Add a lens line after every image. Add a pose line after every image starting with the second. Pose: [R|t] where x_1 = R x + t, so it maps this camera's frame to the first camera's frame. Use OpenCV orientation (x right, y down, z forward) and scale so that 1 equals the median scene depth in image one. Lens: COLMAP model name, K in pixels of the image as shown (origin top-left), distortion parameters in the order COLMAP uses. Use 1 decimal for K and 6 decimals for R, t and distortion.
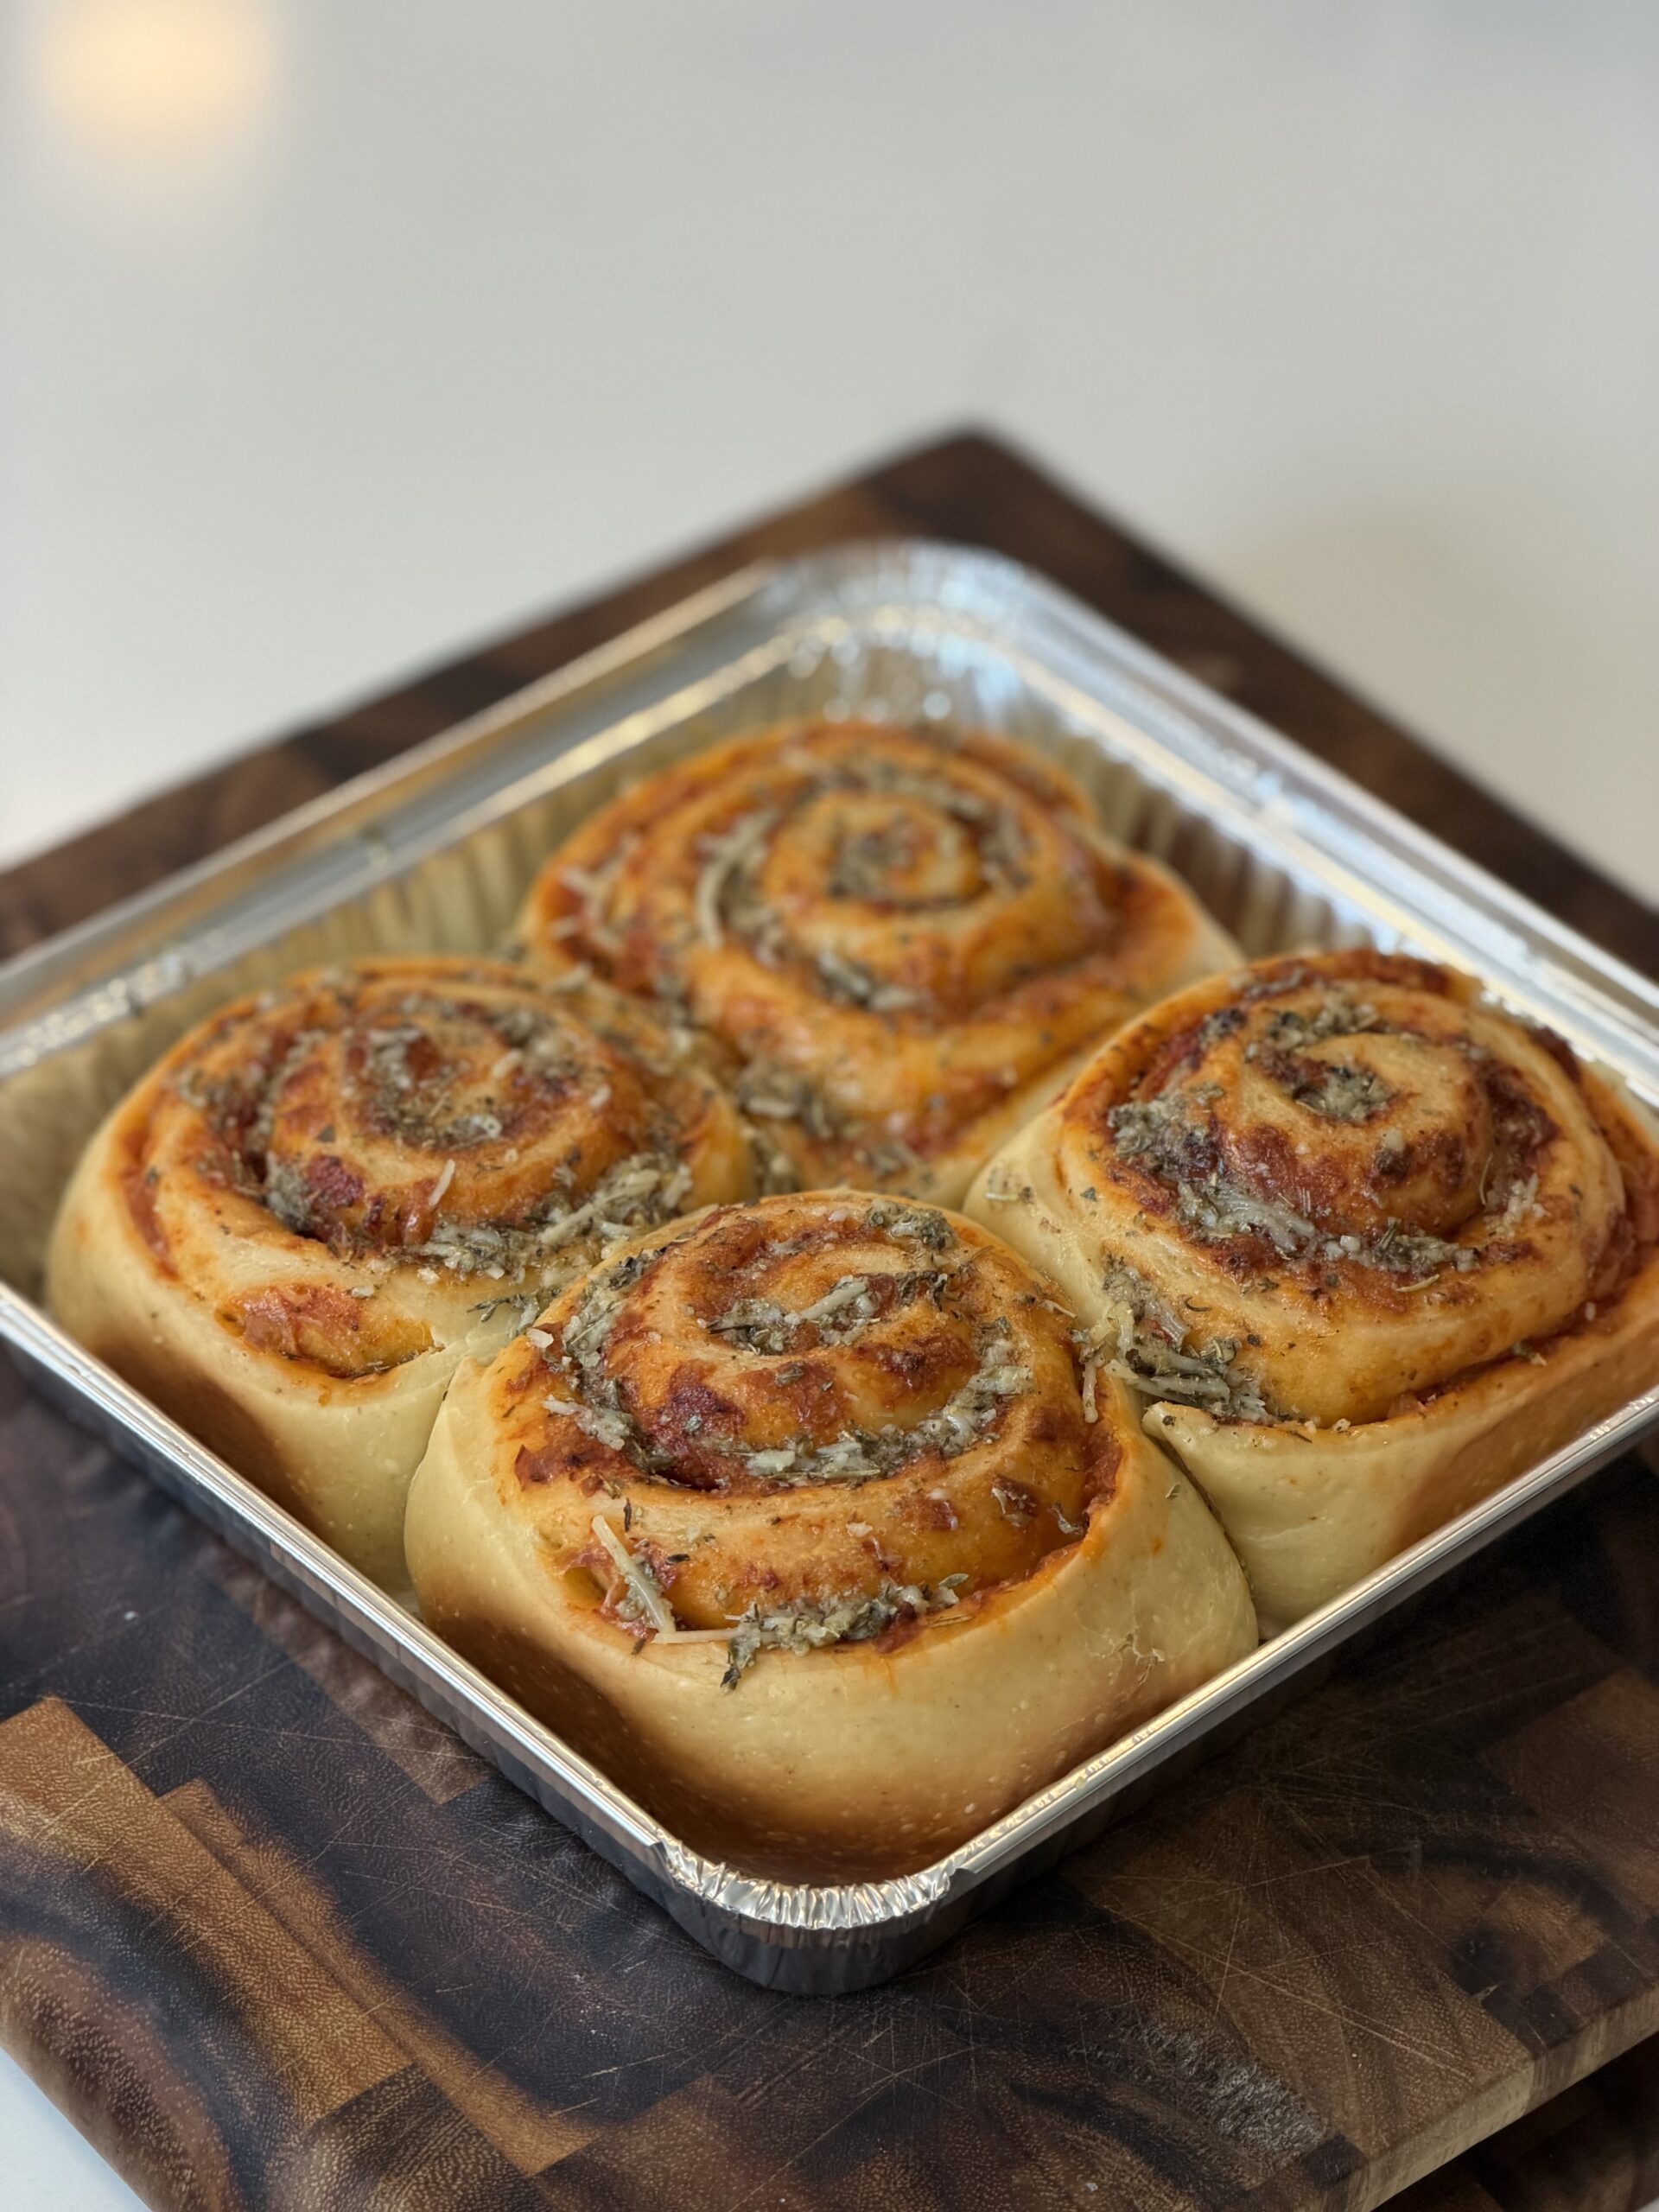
lens RADIAL K [[6480.4, 0, 829.5], [0, 6480.4, 1106.0], [0, 0, 1]] dist [0.180653, 0.340828]
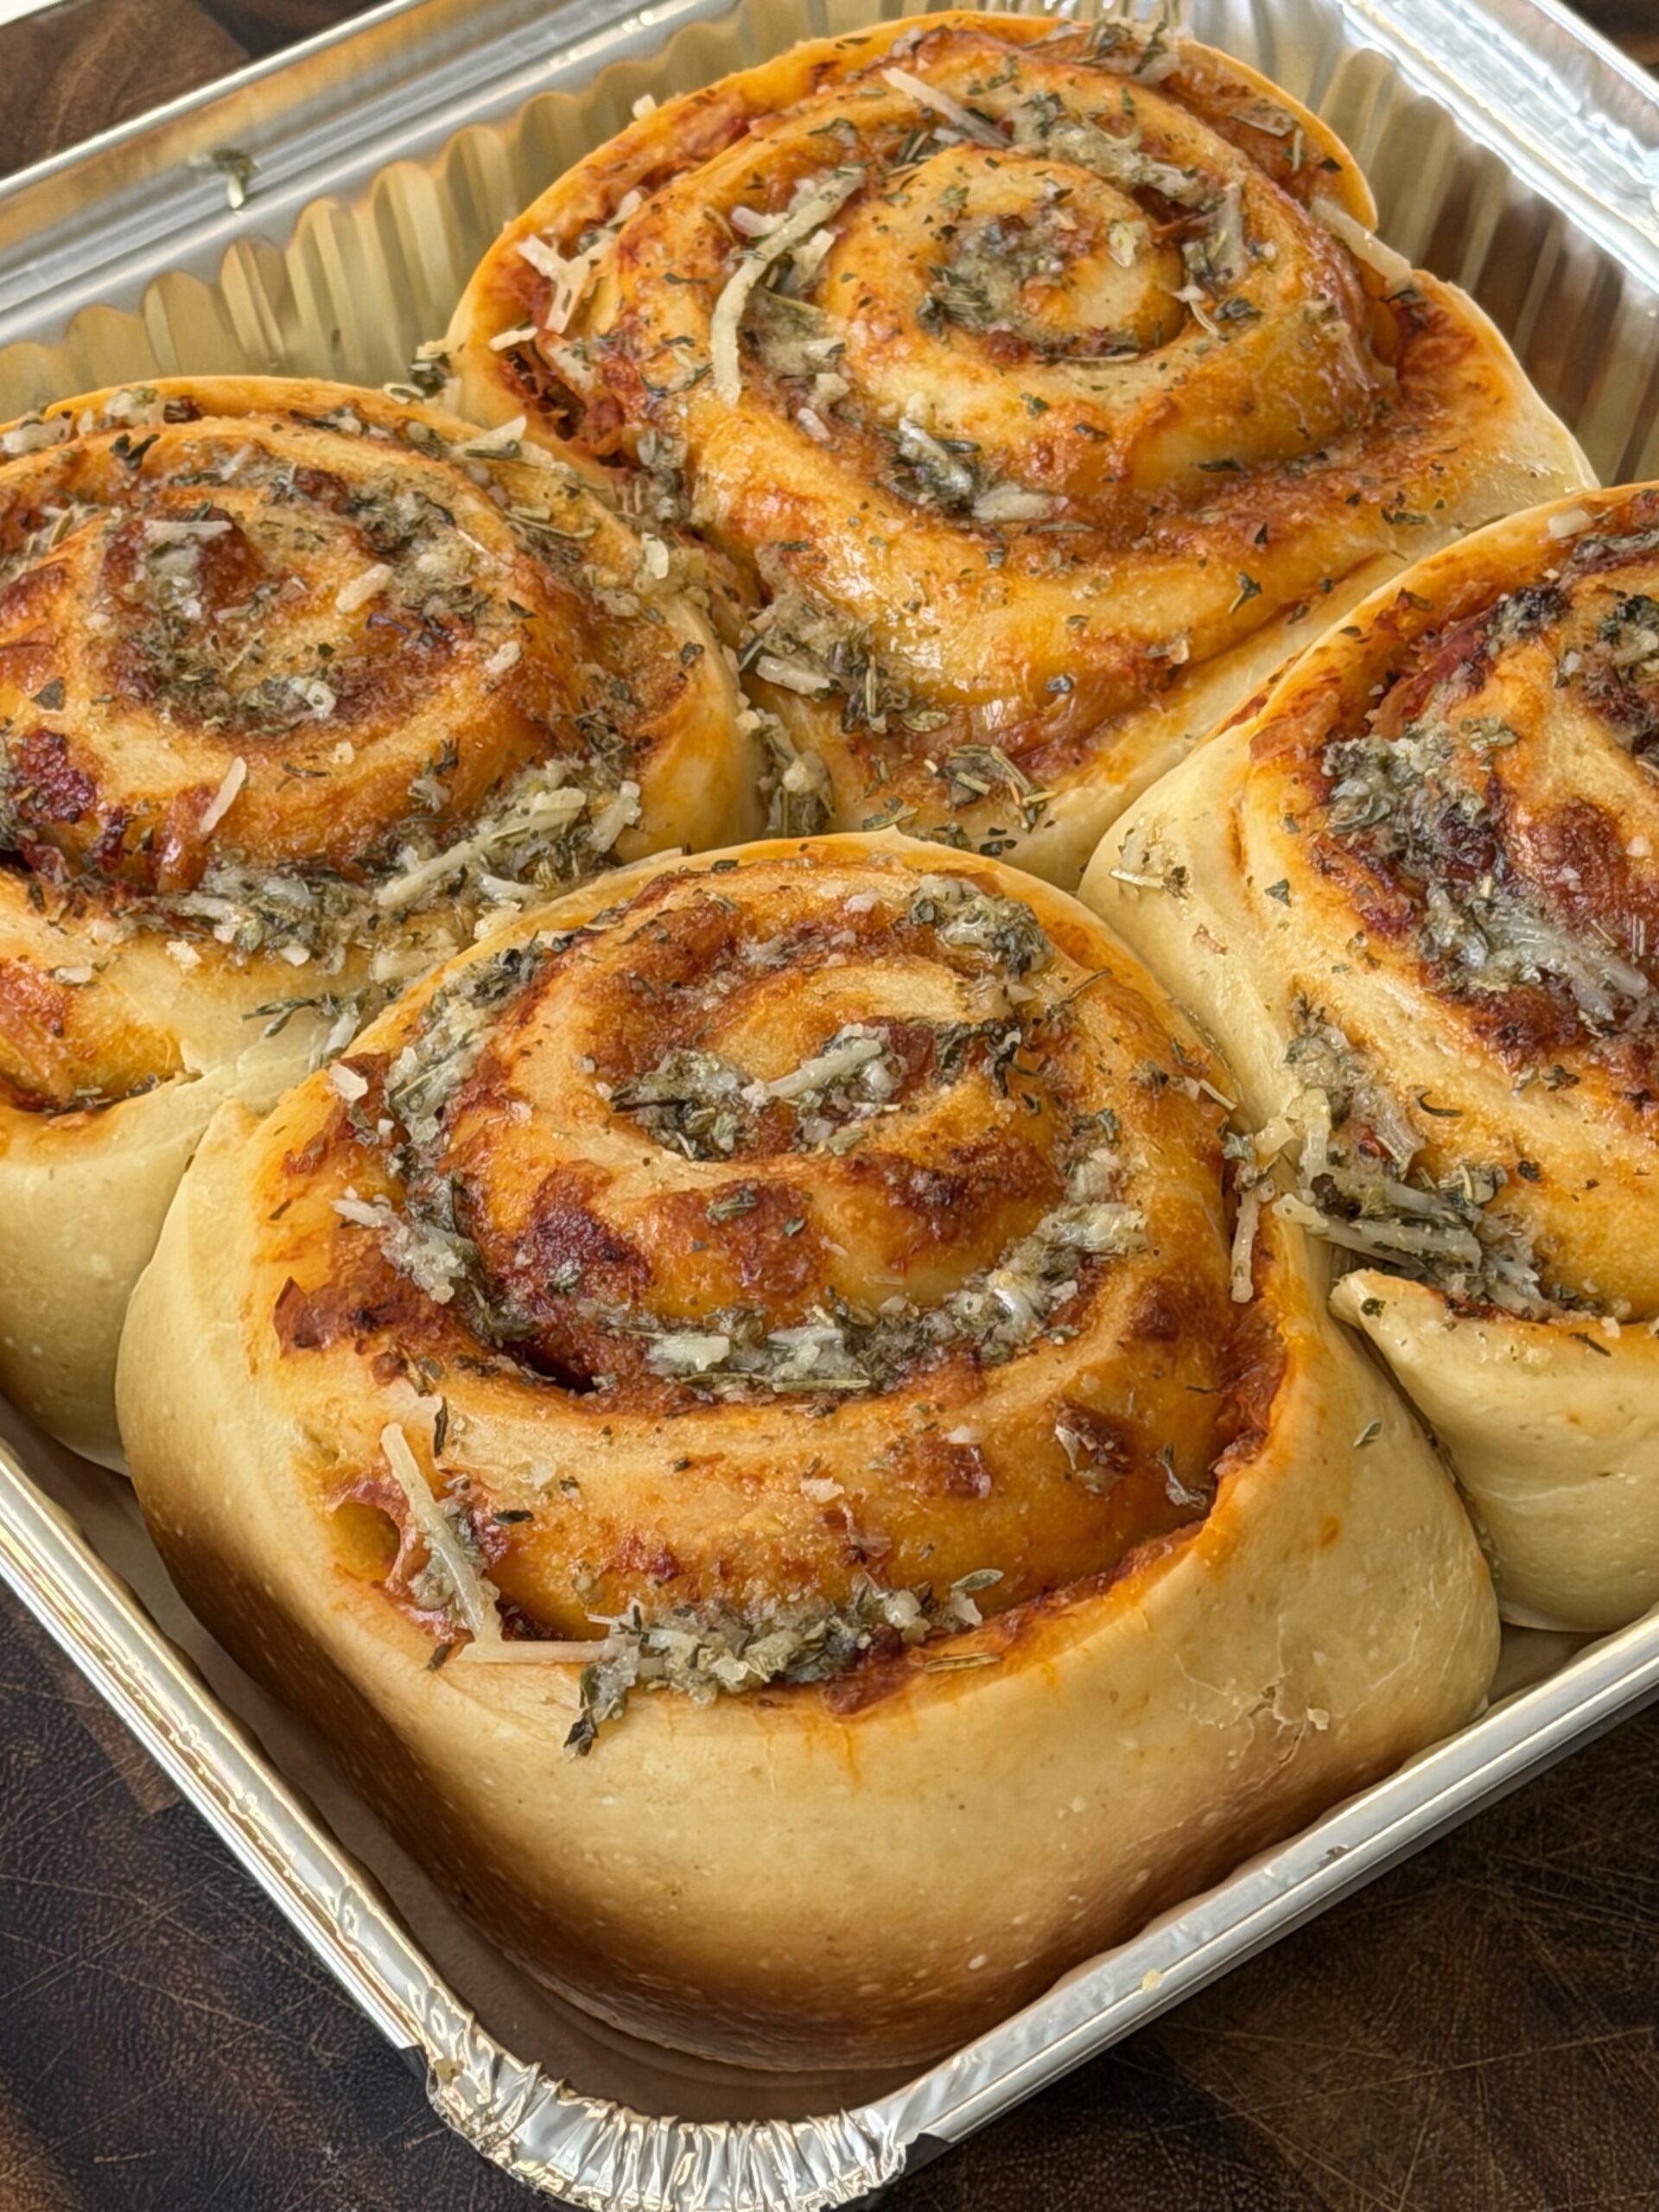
lens RADIAL K [[6500.2, 0, 829.5], [0, 6500.2, 1106.0], [0, 0, 1]] dist [0.127495, 0.382577]
pose [[0.995560, 0.071089, -0.061700, 0.037457], [-0.061265, 0.986992, 0.148638, -0.054561], [0.071464, -0.144198, 0.986965, 0.399919]]
